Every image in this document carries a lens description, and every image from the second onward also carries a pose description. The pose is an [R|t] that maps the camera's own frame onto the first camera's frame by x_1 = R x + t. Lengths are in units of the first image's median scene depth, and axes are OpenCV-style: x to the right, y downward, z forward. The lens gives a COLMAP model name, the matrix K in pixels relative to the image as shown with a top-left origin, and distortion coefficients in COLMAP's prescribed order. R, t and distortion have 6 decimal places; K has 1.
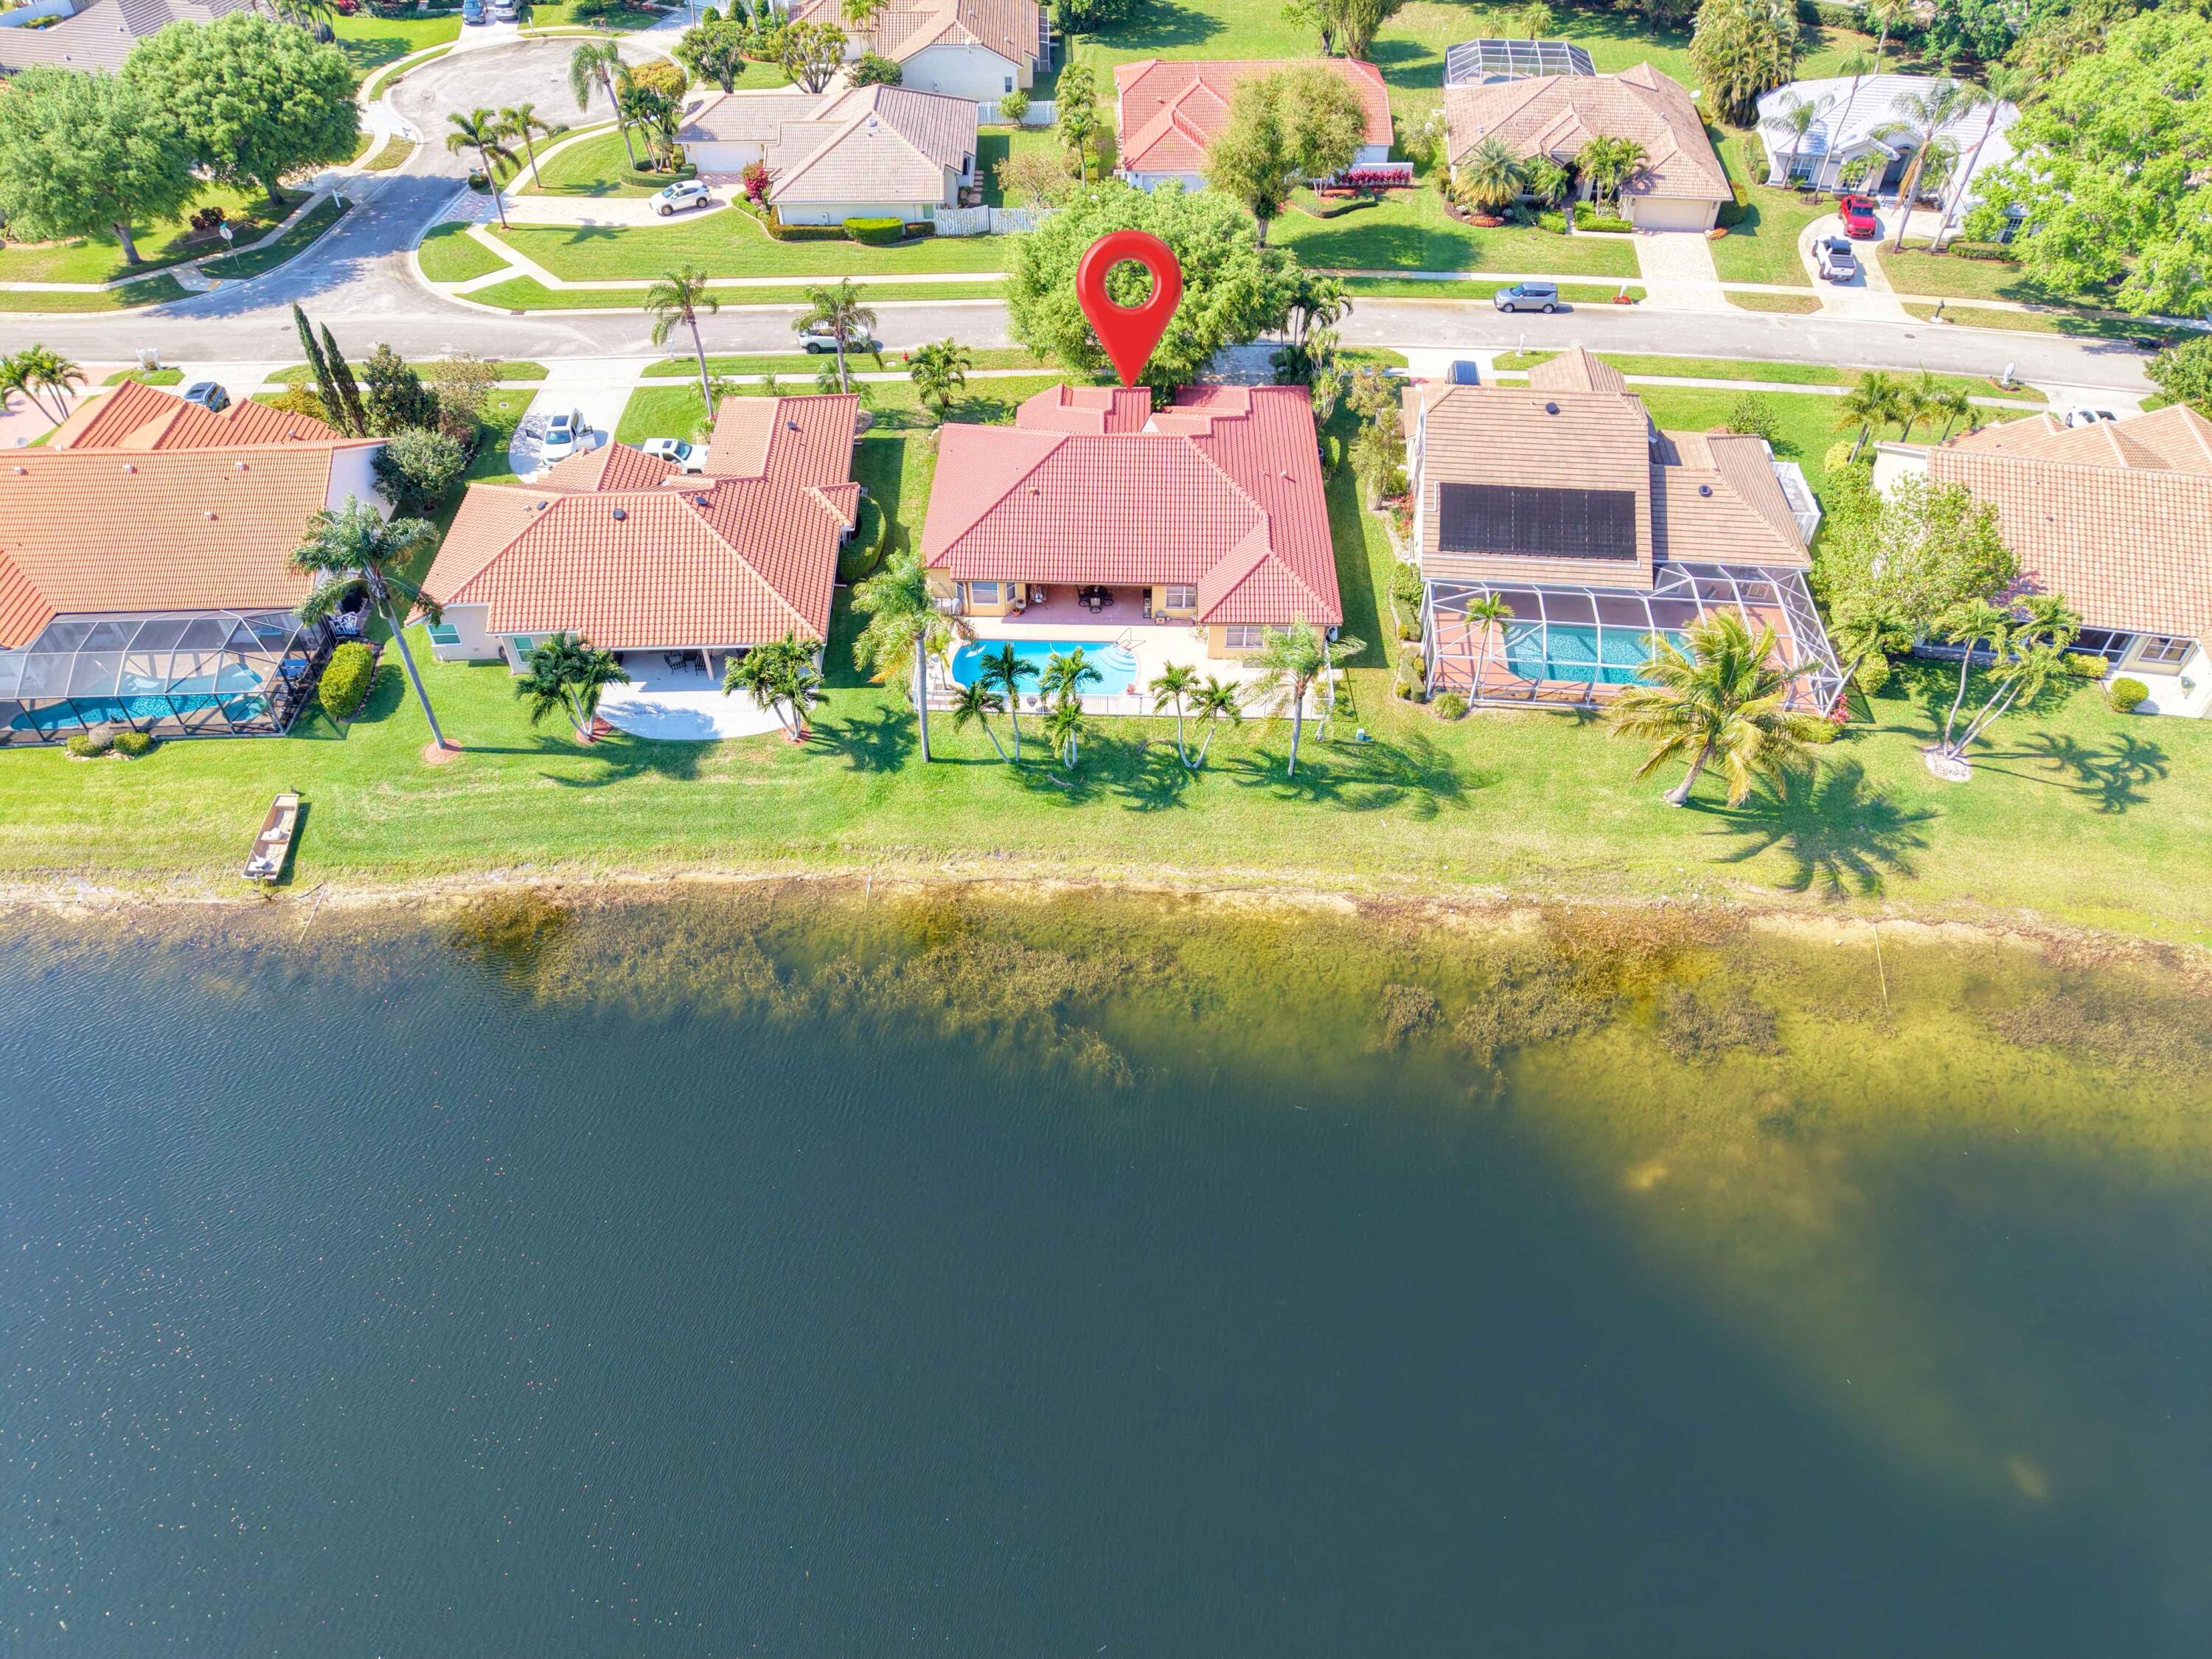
lens RADIAL K [[1467.8, 0, 1106.0], [0, 1467.8, 829.5], [0, 0, 1]] dist [0.015511, -0.001031]
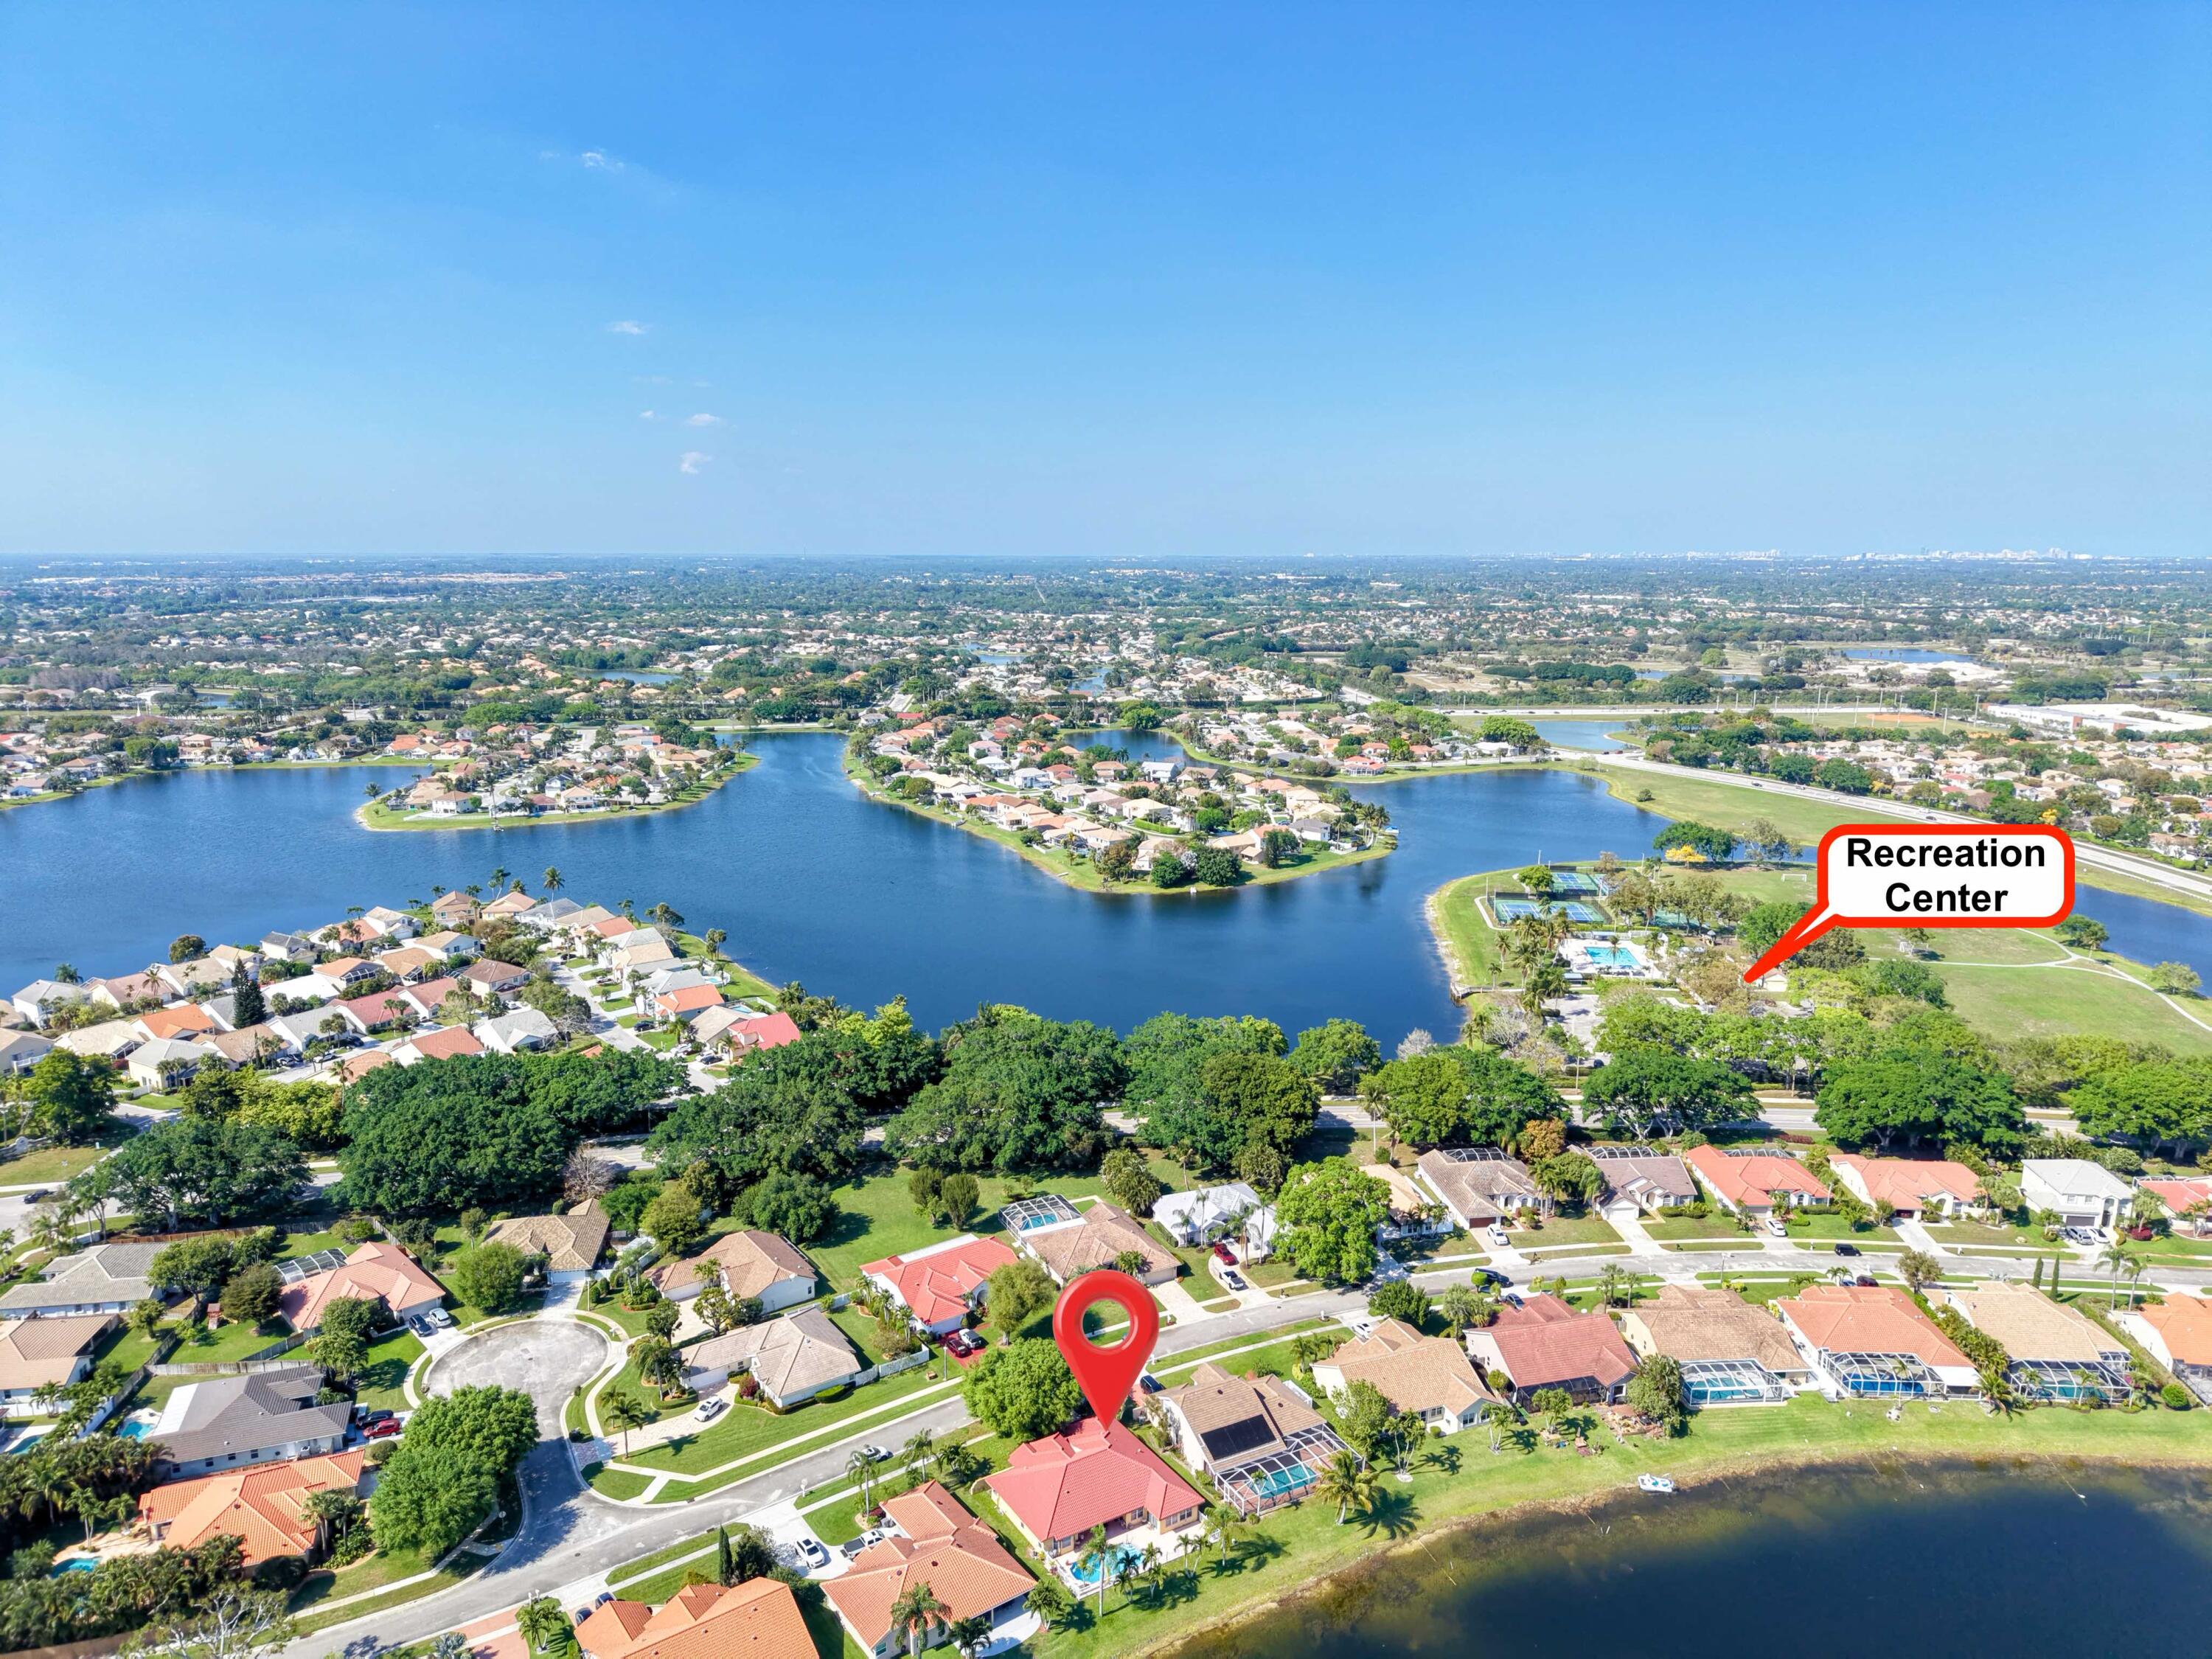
lens RADIAL K [[1467.8, 0, 1106.0], [0, 1467.8, 829.5], [0, 0, 1]] dist [0.015511, -0.001031]
pose [[0.834269, -0.101536, 0.541929, -1.181011], [0.385443, 0.810218, -0.441566, -0.019876], [-0.394246, 0.577267, 0.715076, -1.363007]]
